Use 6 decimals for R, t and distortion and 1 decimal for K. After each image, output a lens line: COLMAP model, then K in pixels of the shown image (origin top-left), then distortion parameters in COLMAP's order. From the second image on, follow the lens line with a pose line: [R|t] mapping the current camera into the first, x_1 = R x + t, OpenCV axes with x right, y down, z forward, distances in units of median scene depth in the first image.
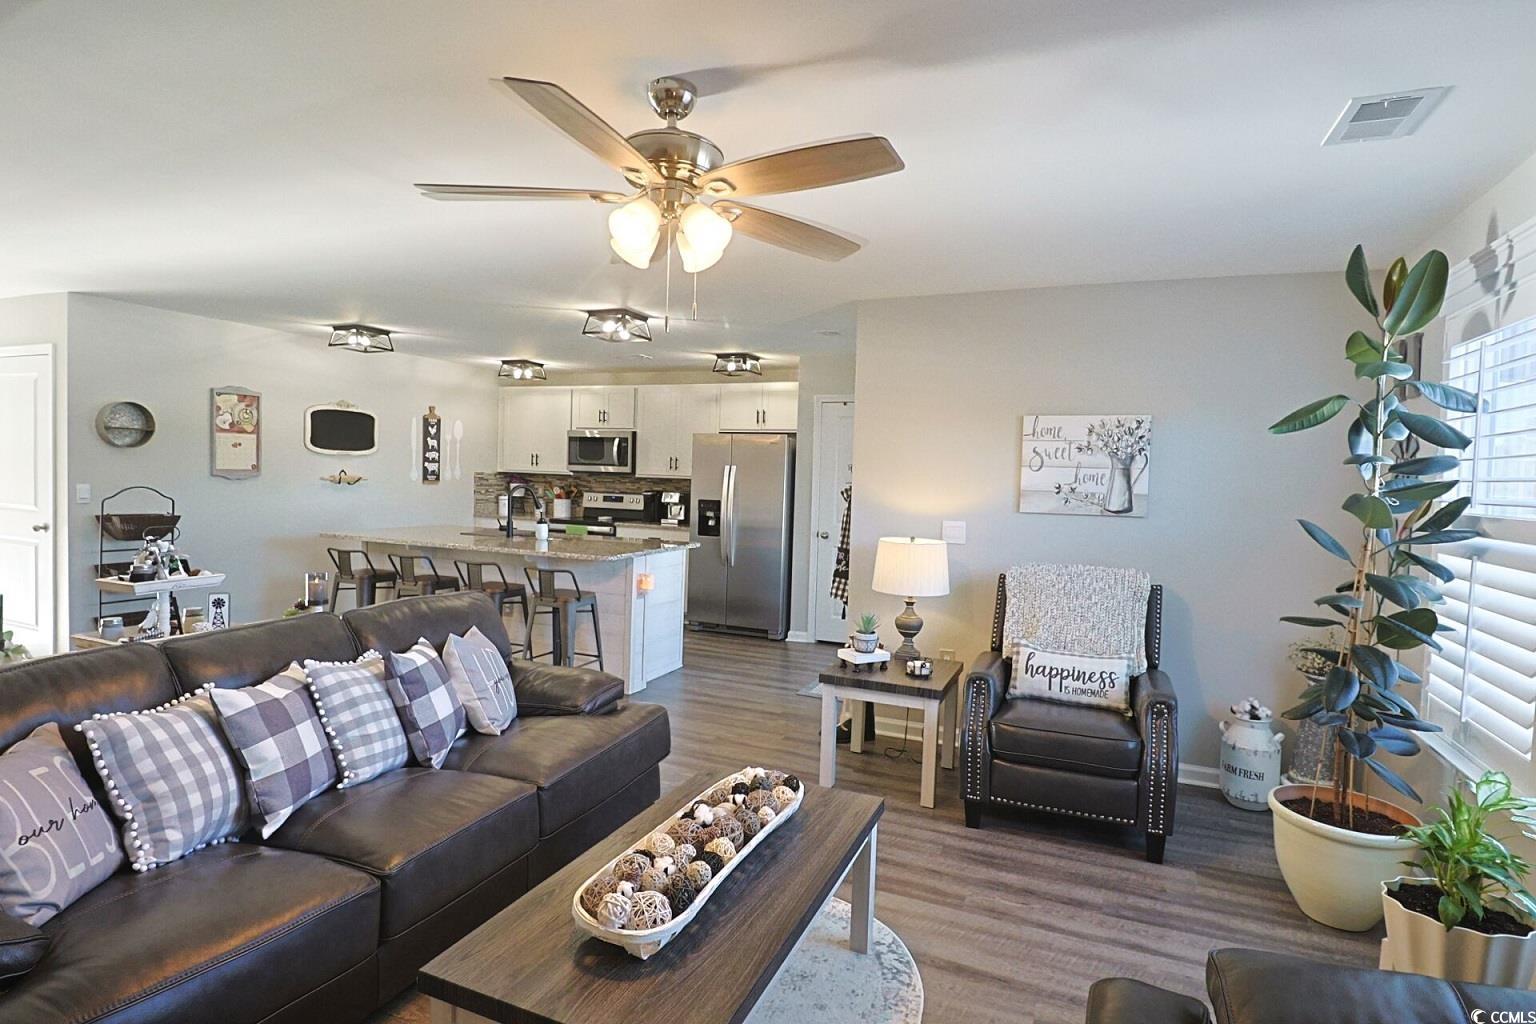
lens RADIAL K [[787.4, 0, 775.2], [0, 787.4, 506.1], [0, 0, 1]] dist [0.001950, -0.012953]
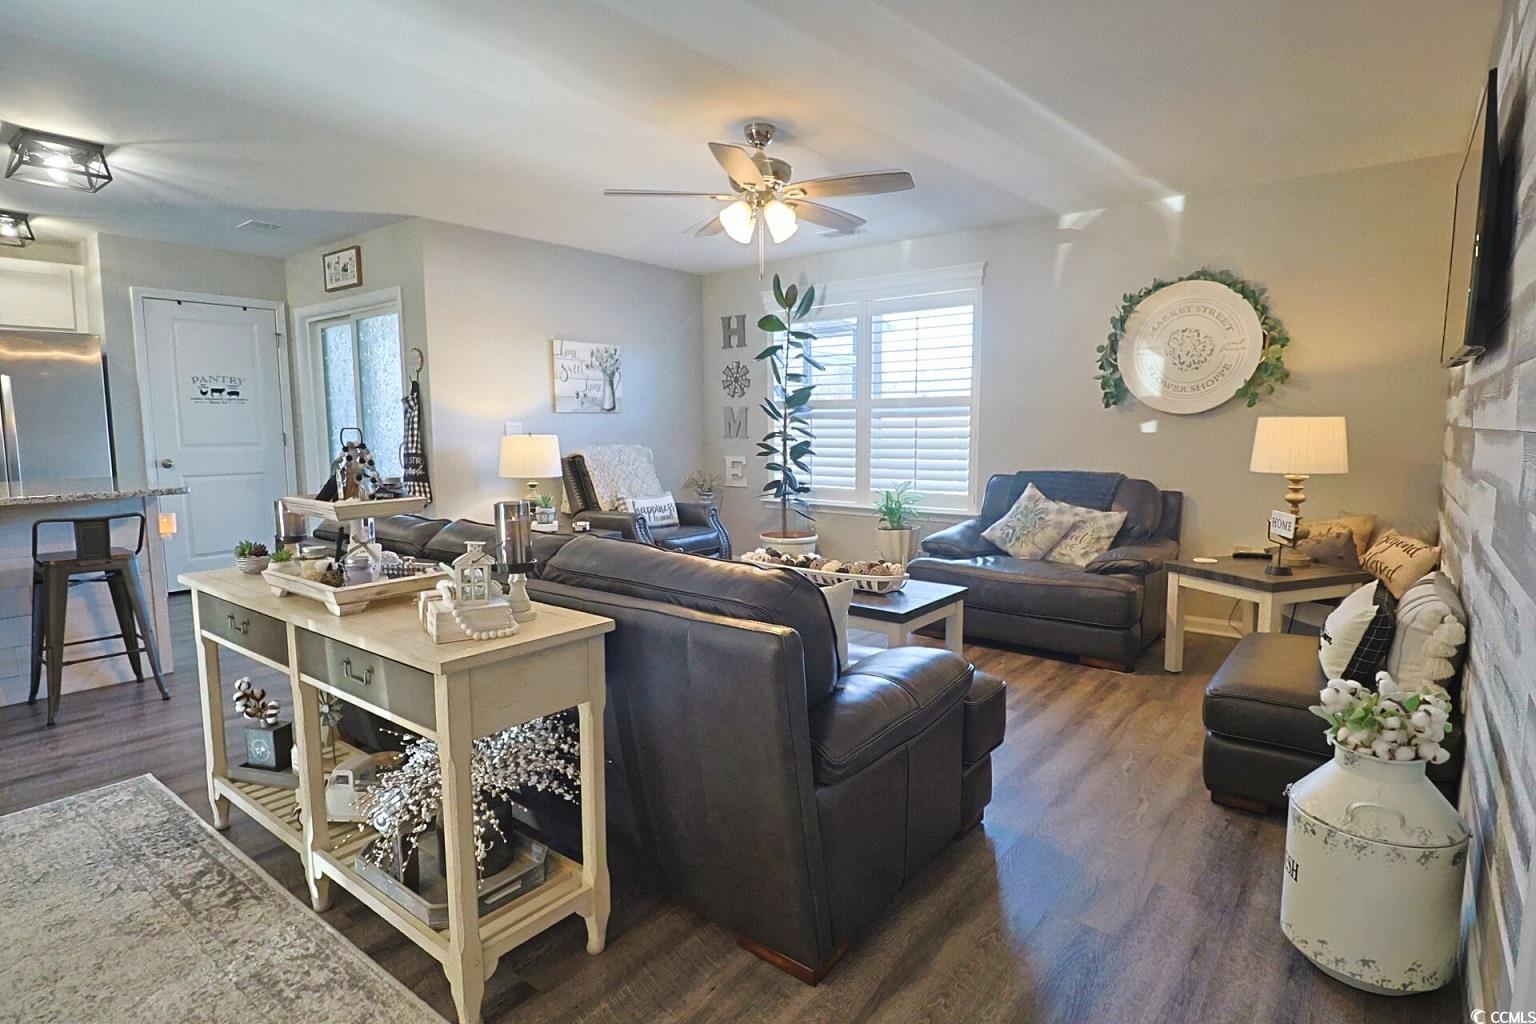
lens RADIAL K [[787.4, 0, 775.2], [0, 787.4, 506.1], [0, 0, 1]] dist [0.001950, -0.012953]
pose [[0.271139, -0.132102, 0.953432, -0.478801], [0.049153, 0.991145, 0.123349, 0.009876], [-0.961284, 0.013420, 0.275231, 0.148245]]
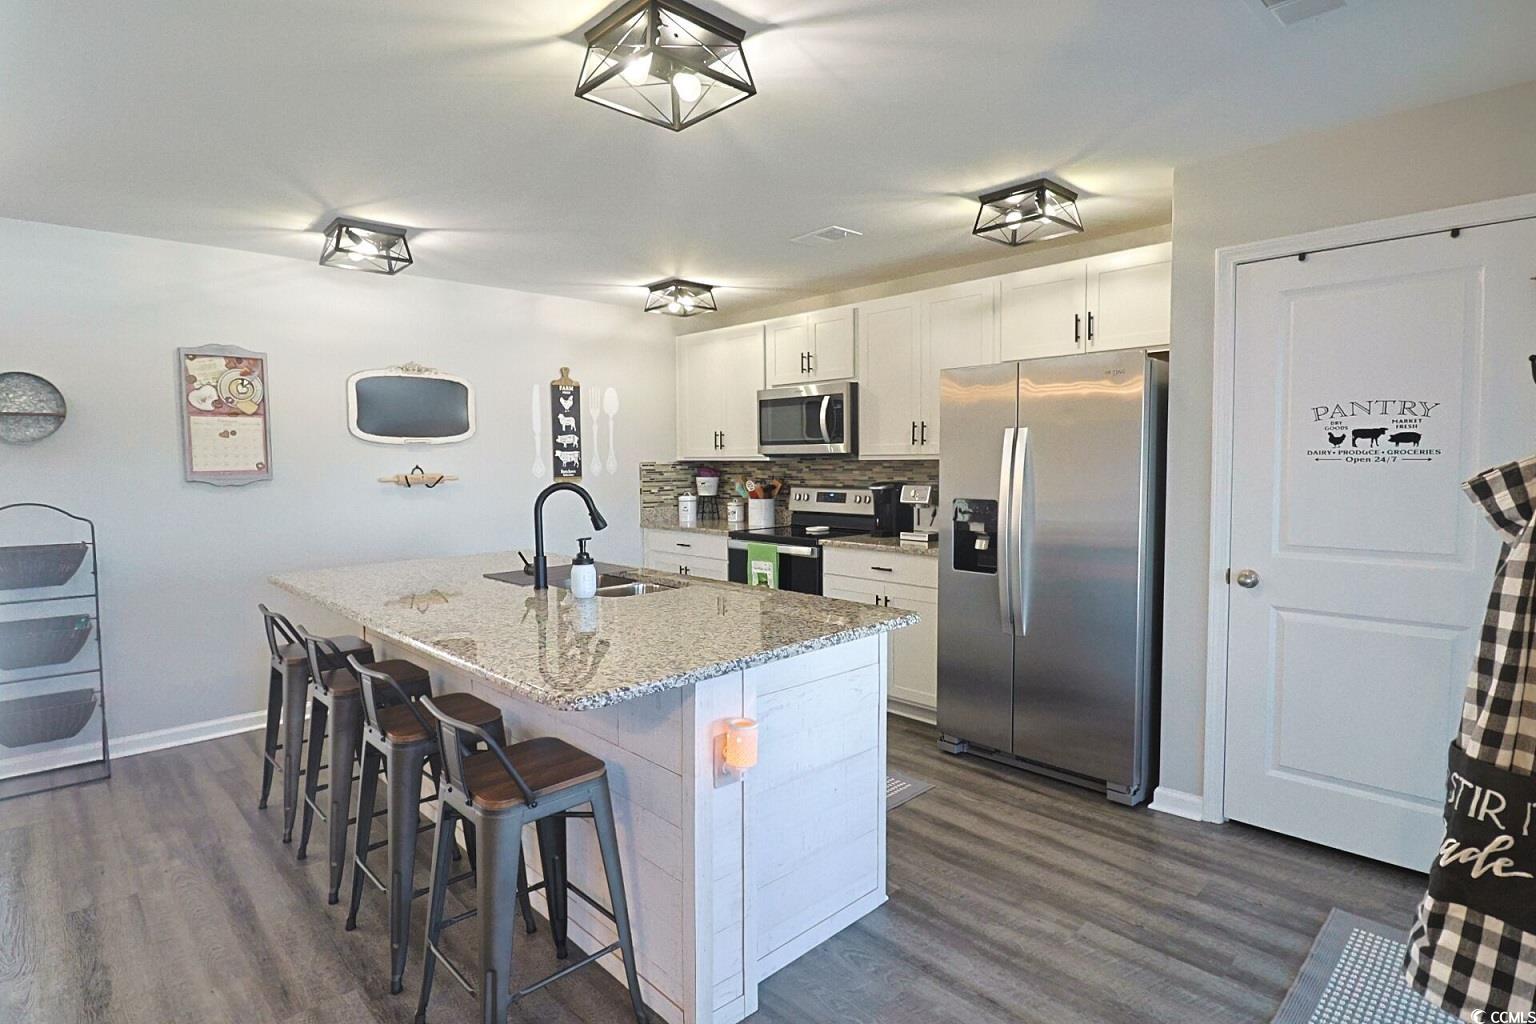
lens RADIAL K [[787.4, 0, 775.2], [0, 787.4, 506.1], [0, 0, 1]] dist [0.001950, -0.012953]
pose [[0.916905, -0.016238, -0.398774, -0.000510], [0.022575, 0.999682, 0.011200, -0.010952], [0.398466, -0.019272, 0.916981, 0.448097]]
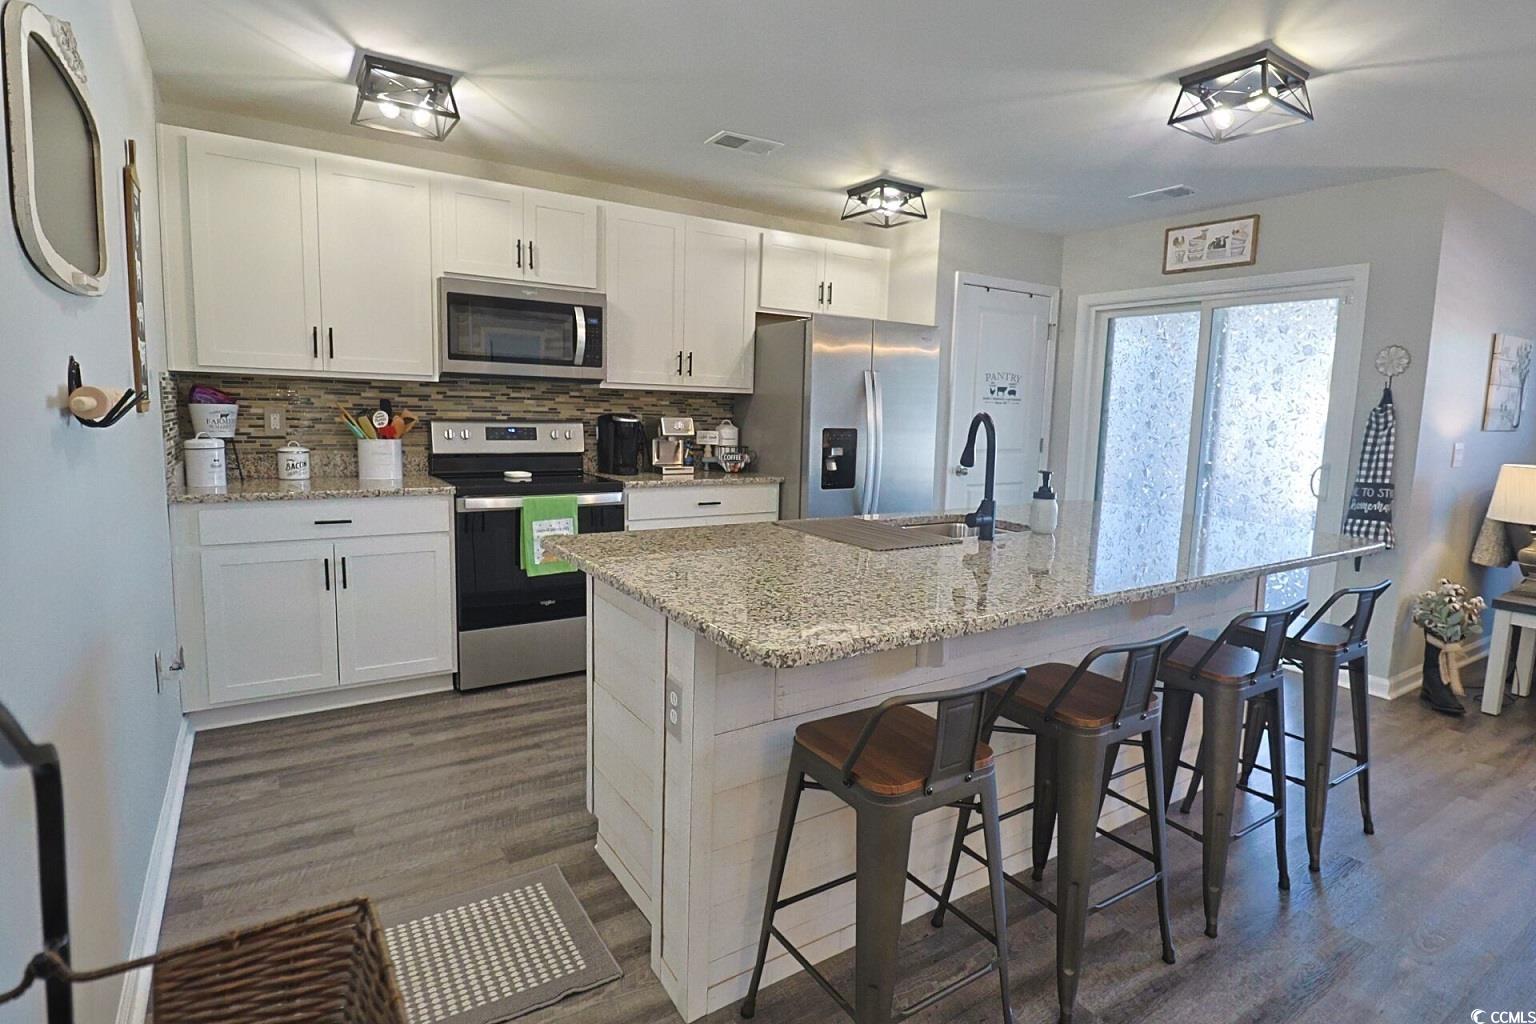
lens RADIAL K [[787.4, 0, 775.2], [0, 787.4, 506.1], [0, 0, 1]] dist [0.001950, -0.012953]
pose [[0.563068, -0.120978, 0.817507, -0.552710], [0.023009, 0.991138, 0.130825, -0.026199], [-0.826090, -0.054853, 0.560862, 0.638268]]
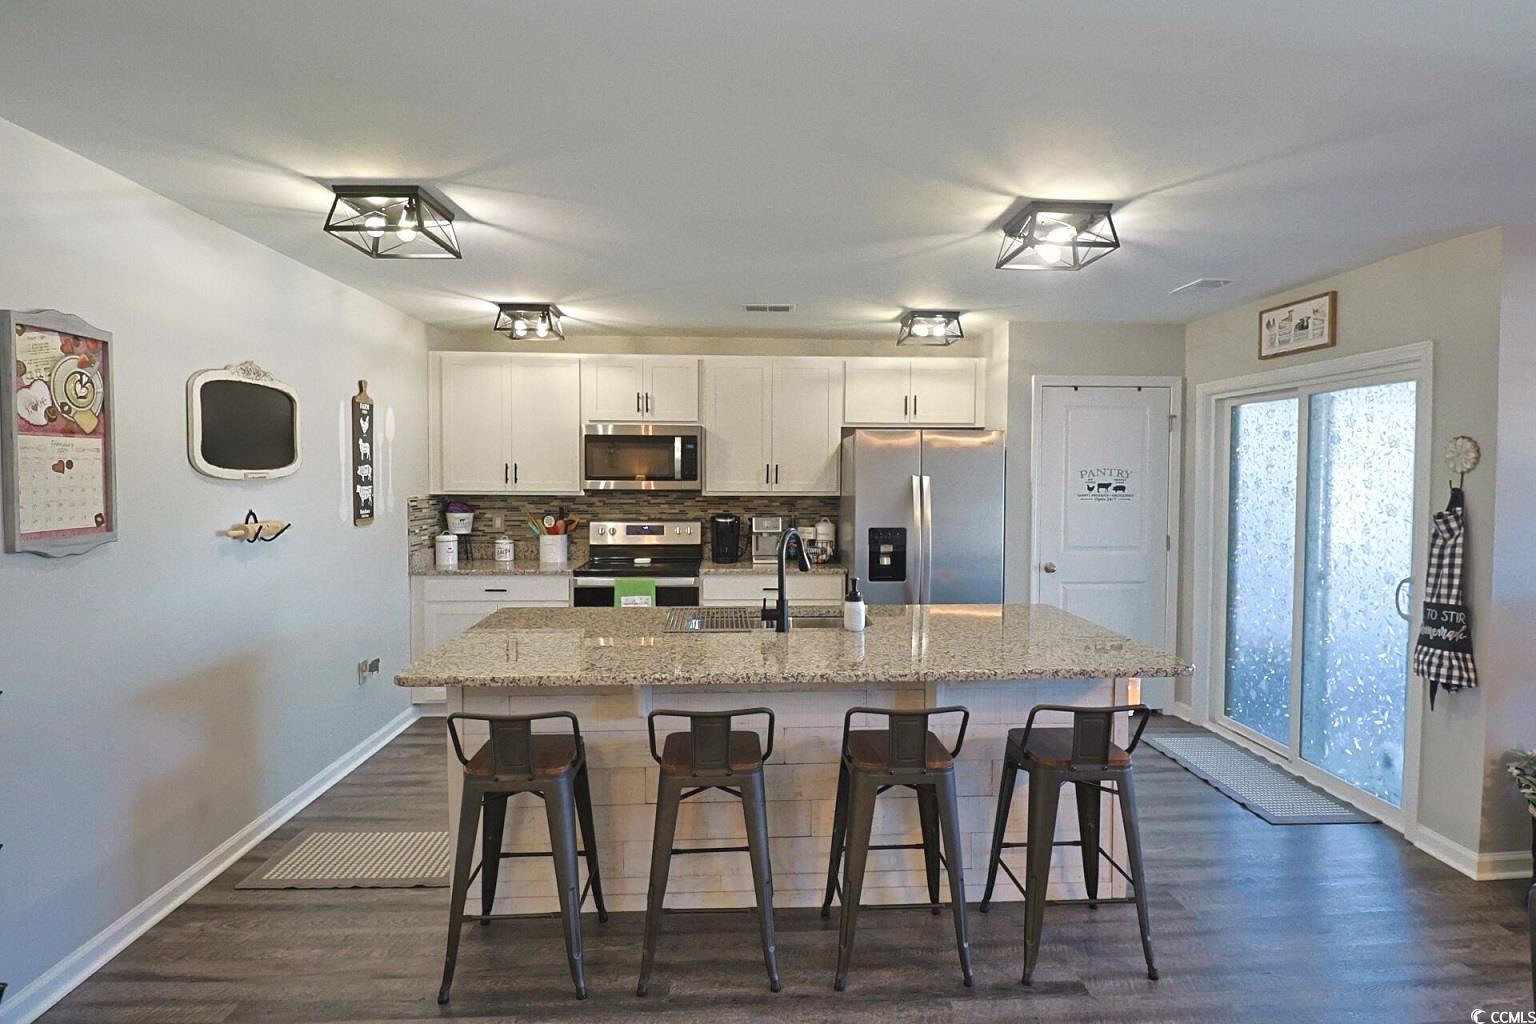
lens RADIAL K [[787.4, 0, 775.2], [0, 787.4, 506.1], [0, 0, 1]] dist [0.001950, -0.012953]
pose [[0.900006, -0.046975, 0.433338, -0.419424], [0.042791, 0.998895, 0.019409, -0.039624], [-0.433771, 0.001075, 0.901022, 0.394951]]
